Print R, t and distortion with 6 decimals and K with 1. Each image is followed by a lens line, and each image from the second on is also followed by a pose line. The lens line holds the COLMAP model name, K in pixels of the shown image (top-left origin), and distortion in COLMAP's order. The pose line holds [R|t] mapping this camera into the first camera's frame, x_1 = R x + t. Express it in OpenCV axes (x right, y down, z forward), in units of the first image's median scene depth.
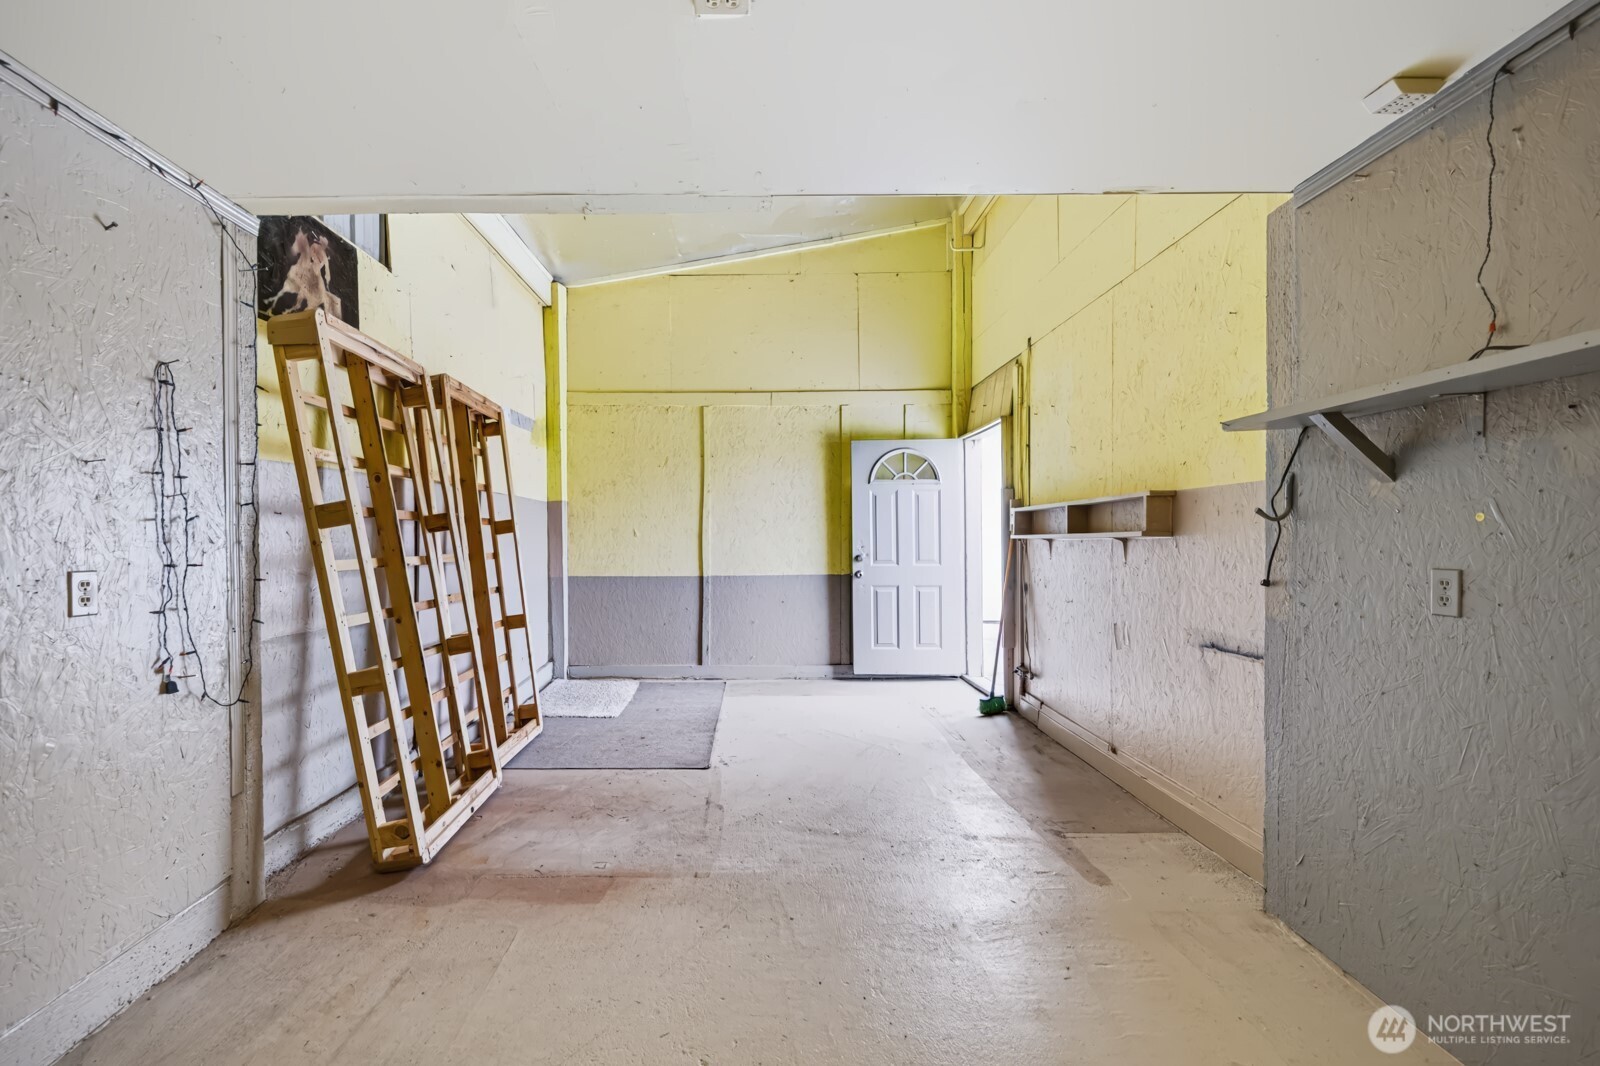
lens RADIAL K [[640.7, 0, 793.0], [0, 640.7, 532.1], [0, 0, 1]] dist [-0.002856, 0.000405]
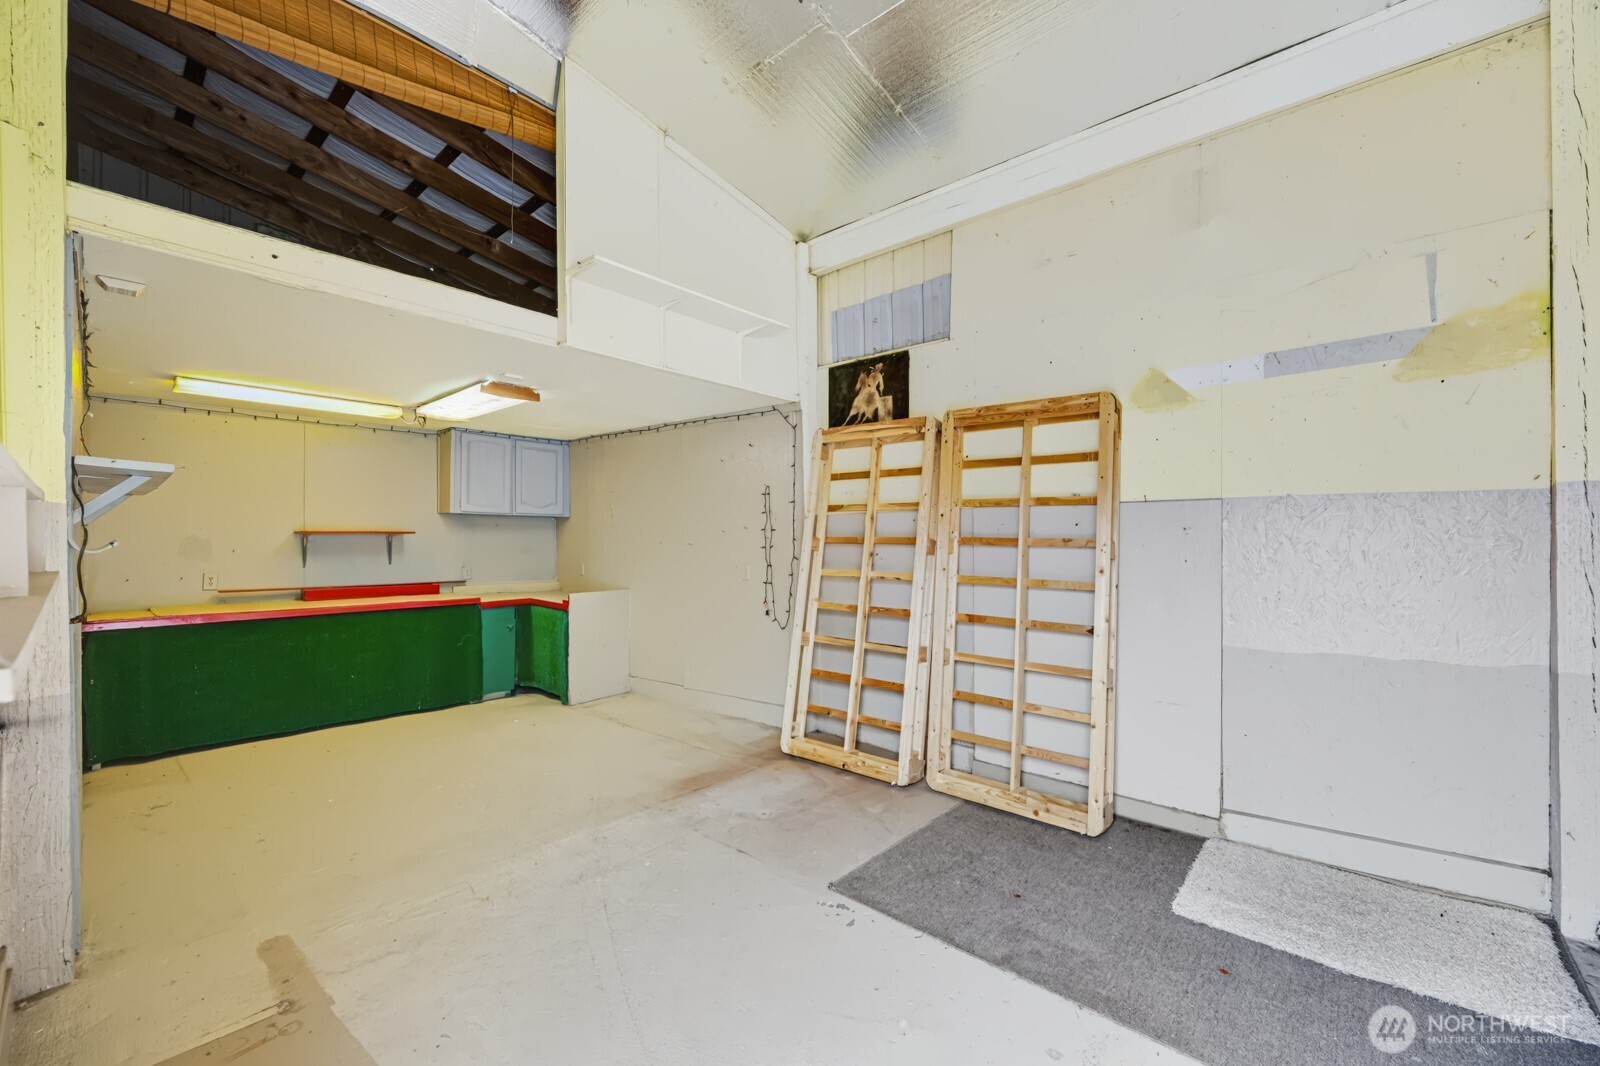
lens RADIAL K [[640.7, 0, 796.3], [0, 640.7, 550.1], [0, 0, 1]] dist [-0.002856, 0.000405]
pose [[-0.687299, 0.018805, -0.726131, 0.573340], [0.005269, 0.999768, 0.020904, -0.043286], [0.726355, 0.010541, -0.687239, 2.025514]]
